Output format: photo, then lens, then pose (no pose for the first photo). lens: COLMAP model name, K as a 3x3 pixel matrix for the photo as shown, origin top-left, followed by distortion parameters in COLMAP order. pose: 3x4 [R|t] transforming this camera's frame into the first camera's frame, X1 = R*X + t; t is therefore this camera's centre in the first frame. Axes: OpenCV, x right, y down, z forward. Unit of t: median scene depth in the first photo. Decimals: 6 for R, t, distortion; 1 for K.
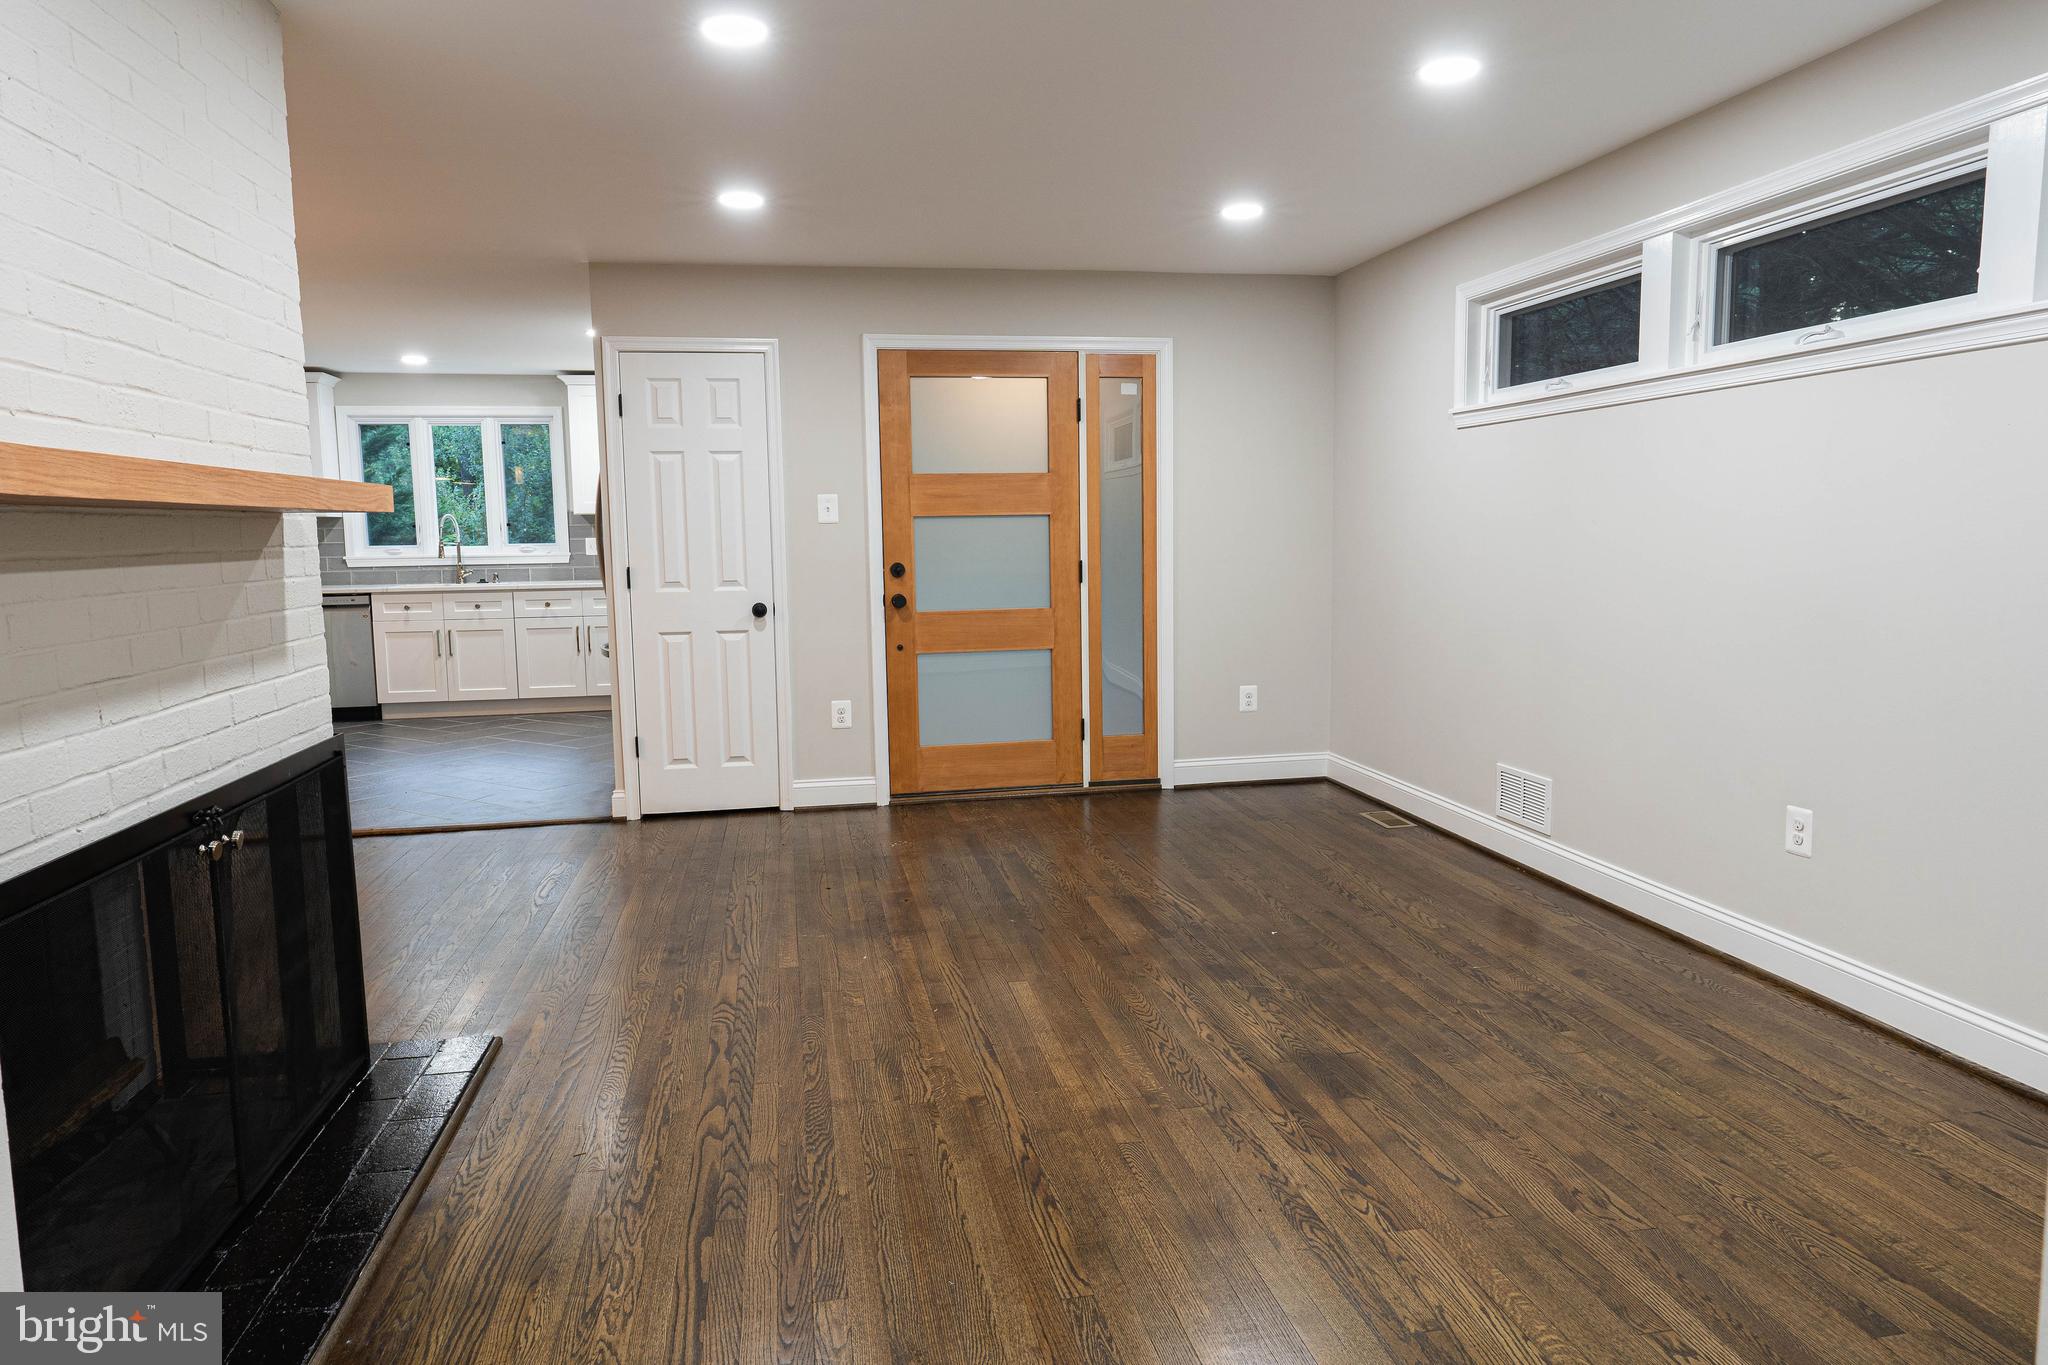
lens RADIAL K [[1304.9, 0, 1028.9], [0, 1304.9, 673.7], [0, 0, 1]] dist [0.004894, 0.000757]
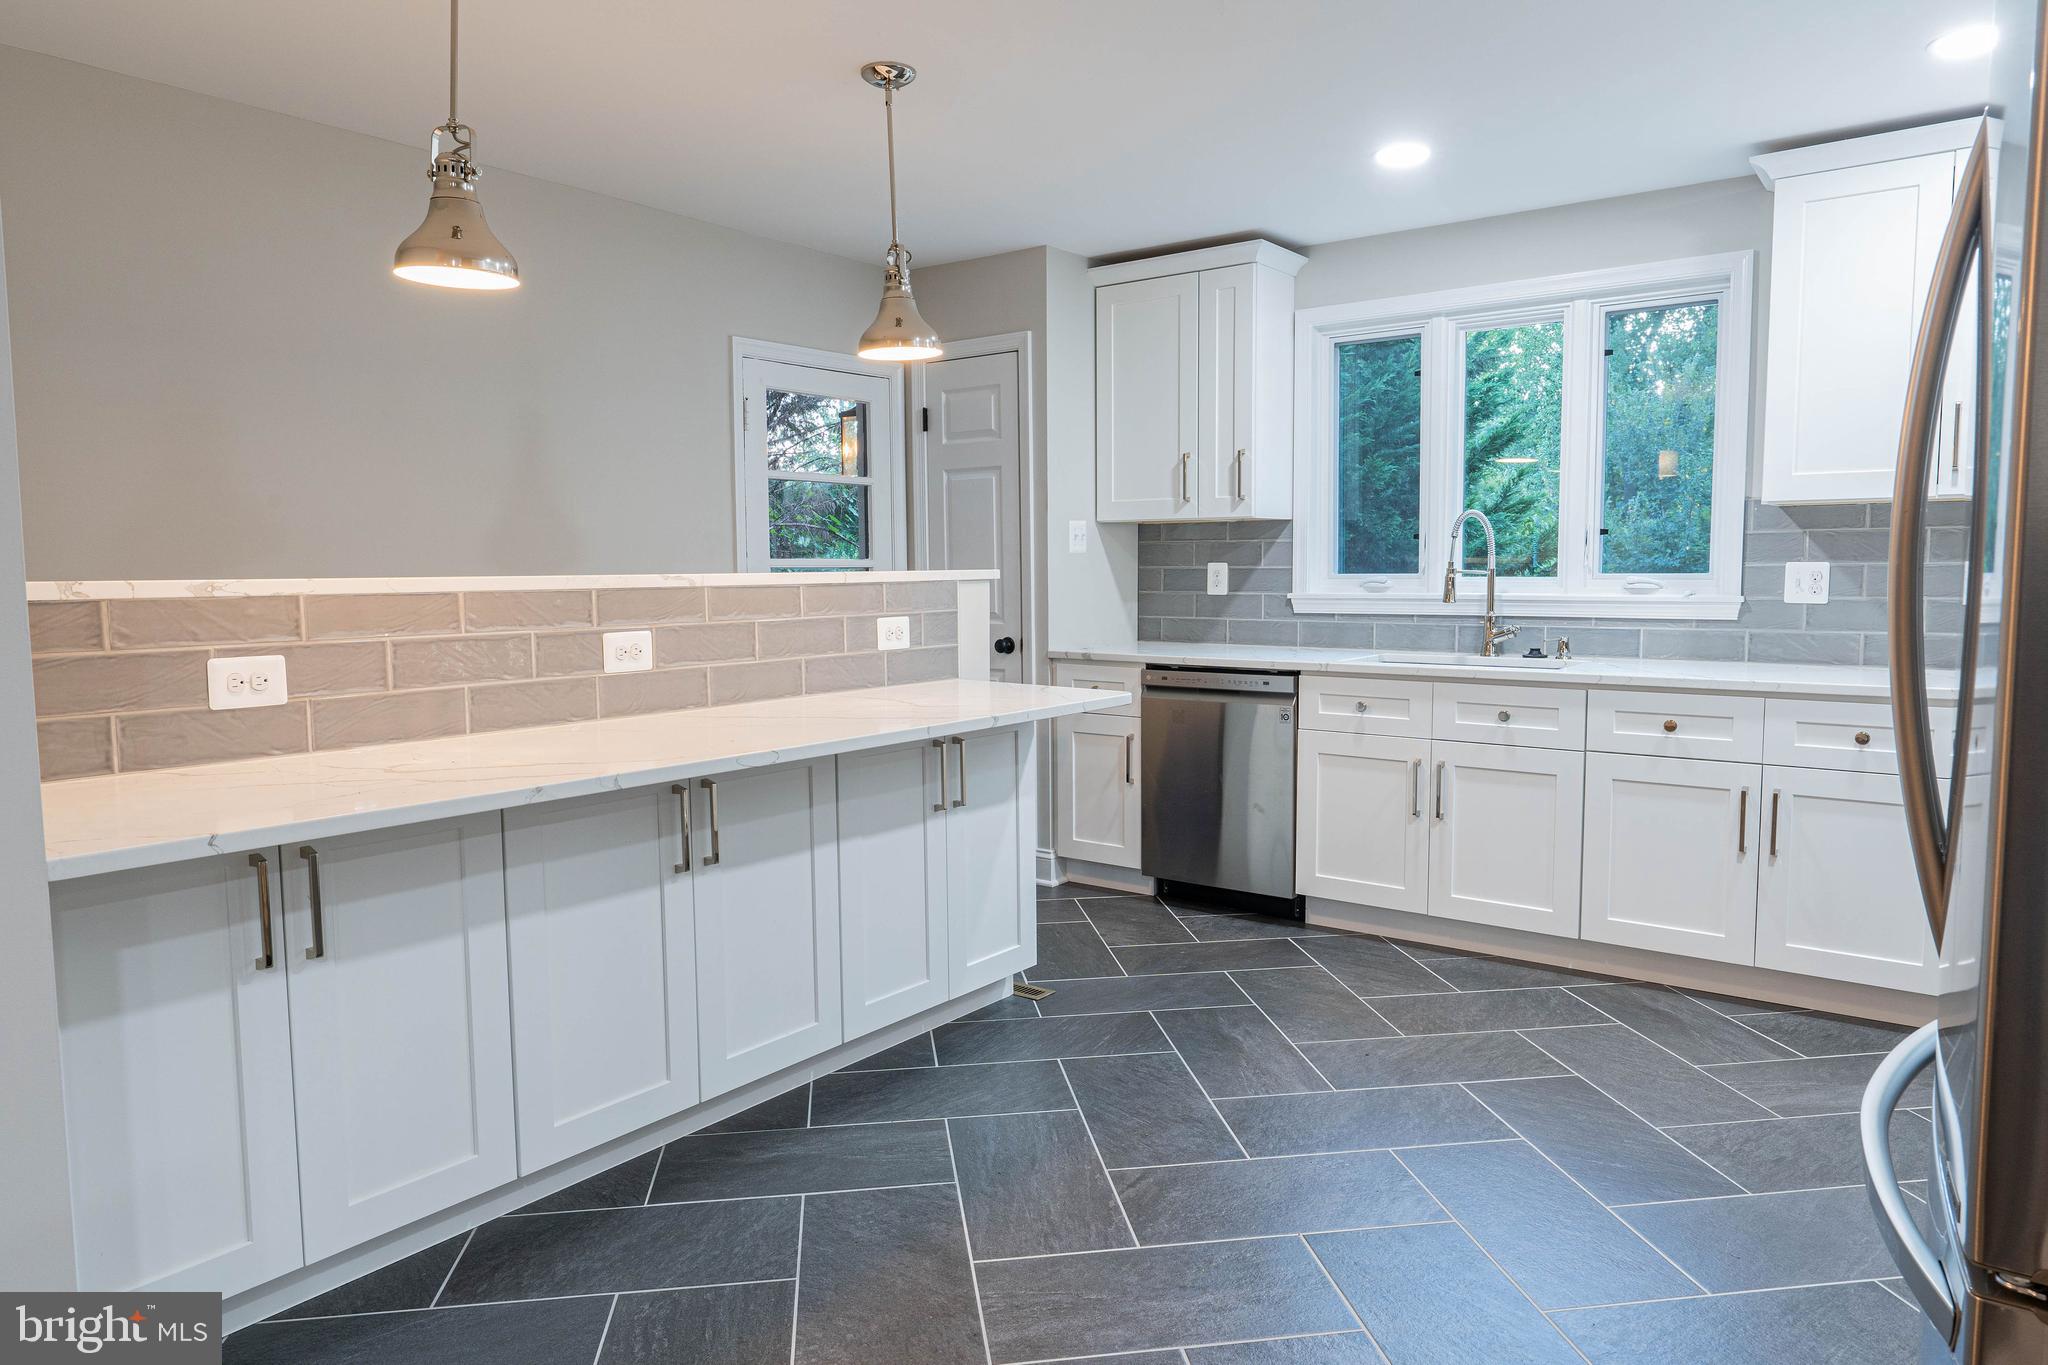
lens RADIAL K [[1304.9, 0, 1030.9], [0, 1304.9, 671.6], [0, 0, 1]] dist [0.004894, 0.000757]
pose [[0.670011, 0.069225, -0.739116, -0.205107], [-0.082843, 0.996396, 0.018224, -0.061024], [0.737714, 0.049020, 0.673331, 0.585240]]
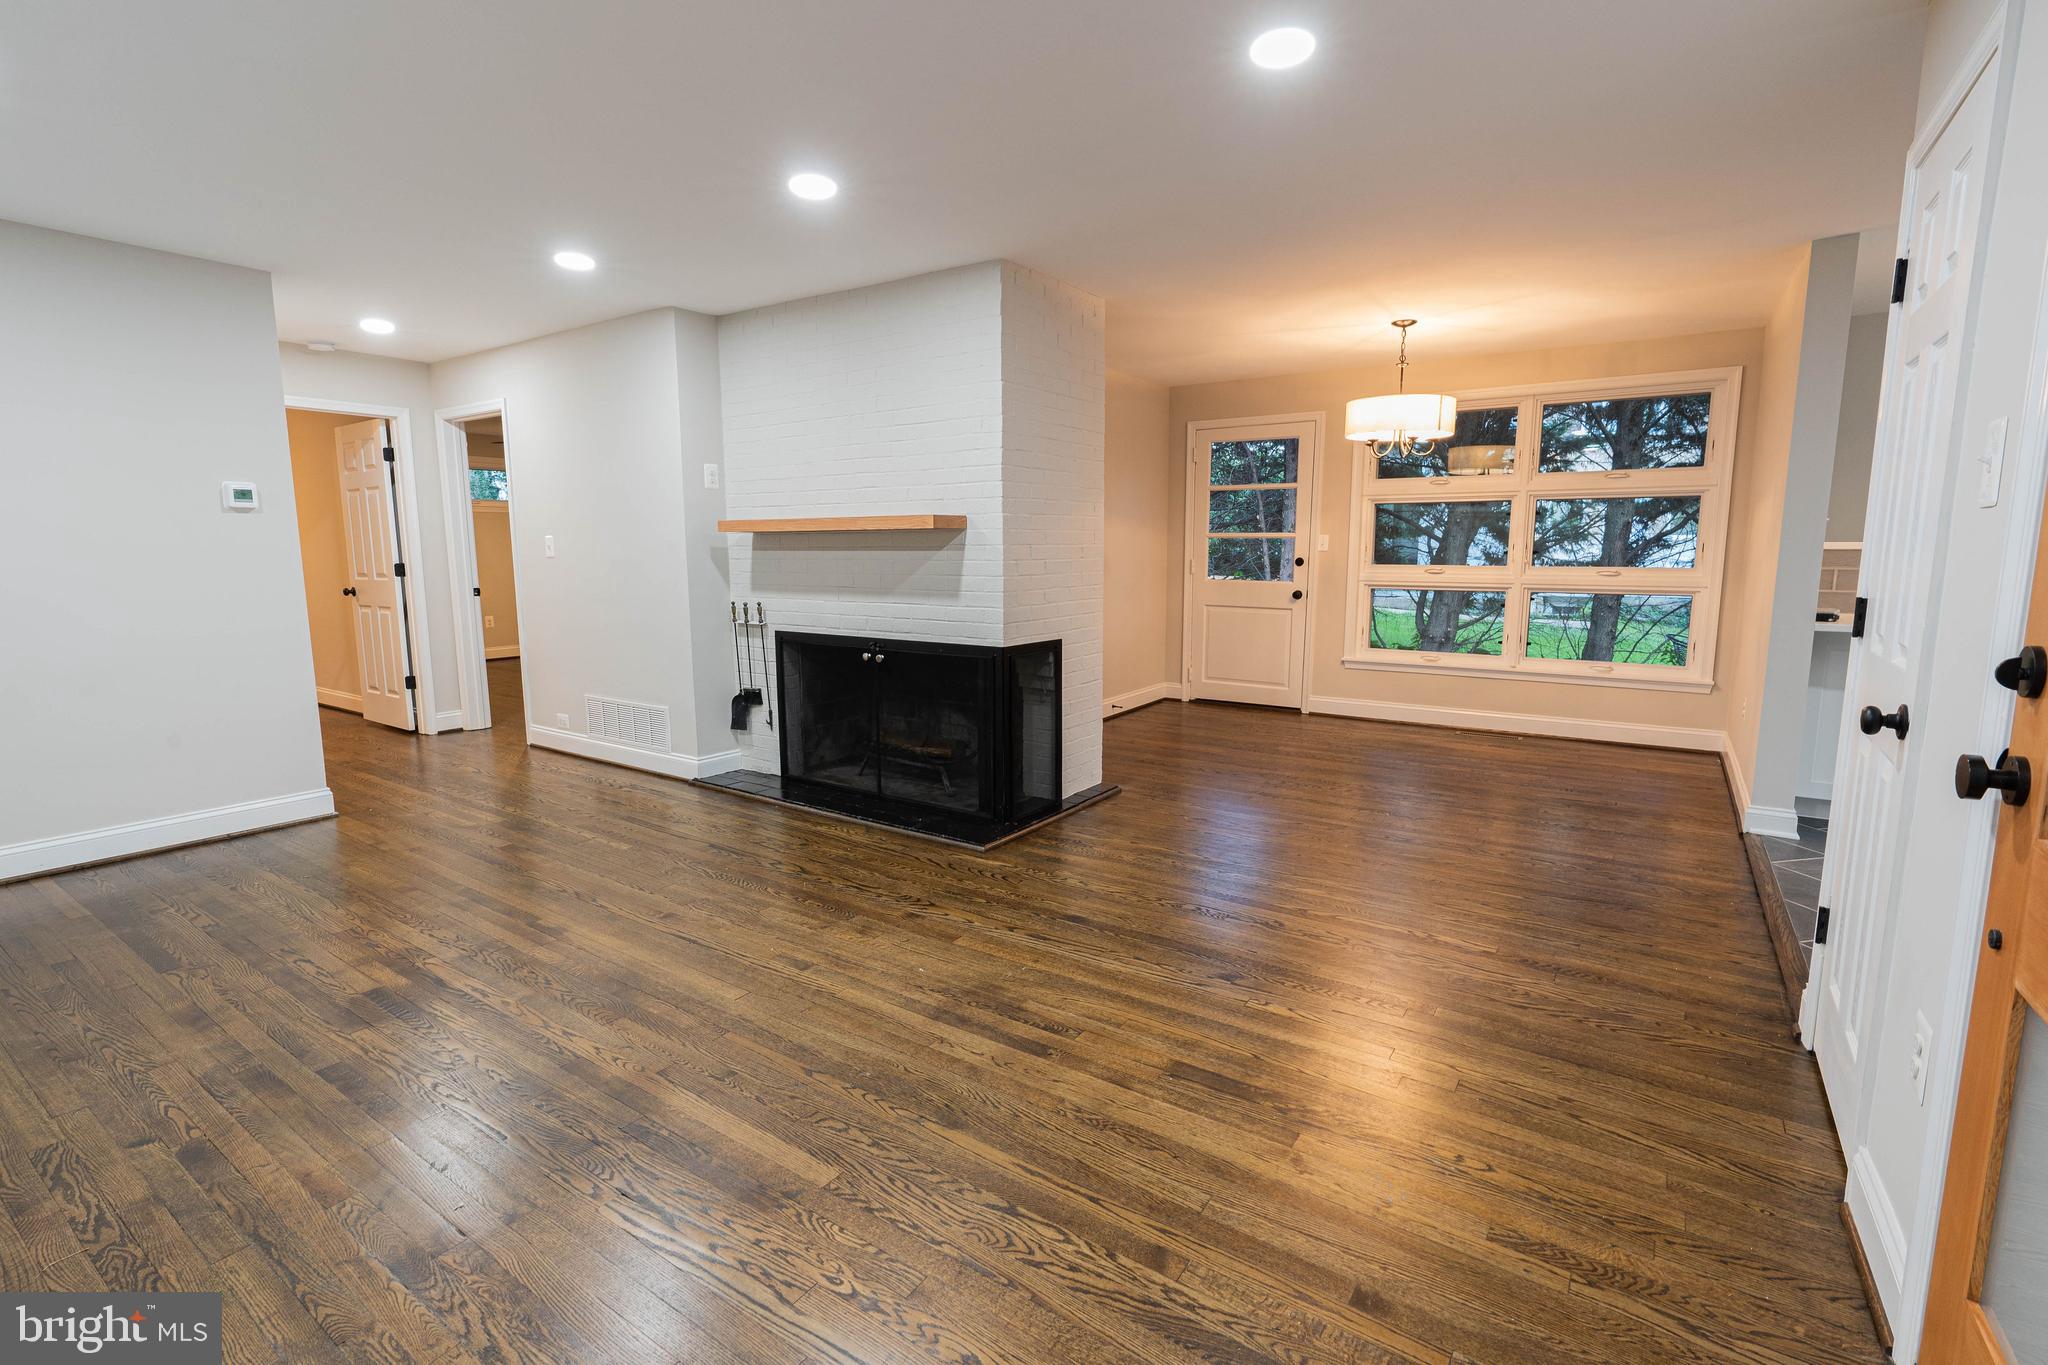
lens RADIAL K [[928.8, 0, 1032.1], [0, 928.8, 678.4], [0, 0, 1]] dist [-0.010876, 0.004489]
pose [[-0.707070, 0.118883, -0.697079, 0.121900], [-0.062215, 0.971486, 0.228789, -0.071762], [0.704401, 0.205139, -0.679512, 0.646454]]
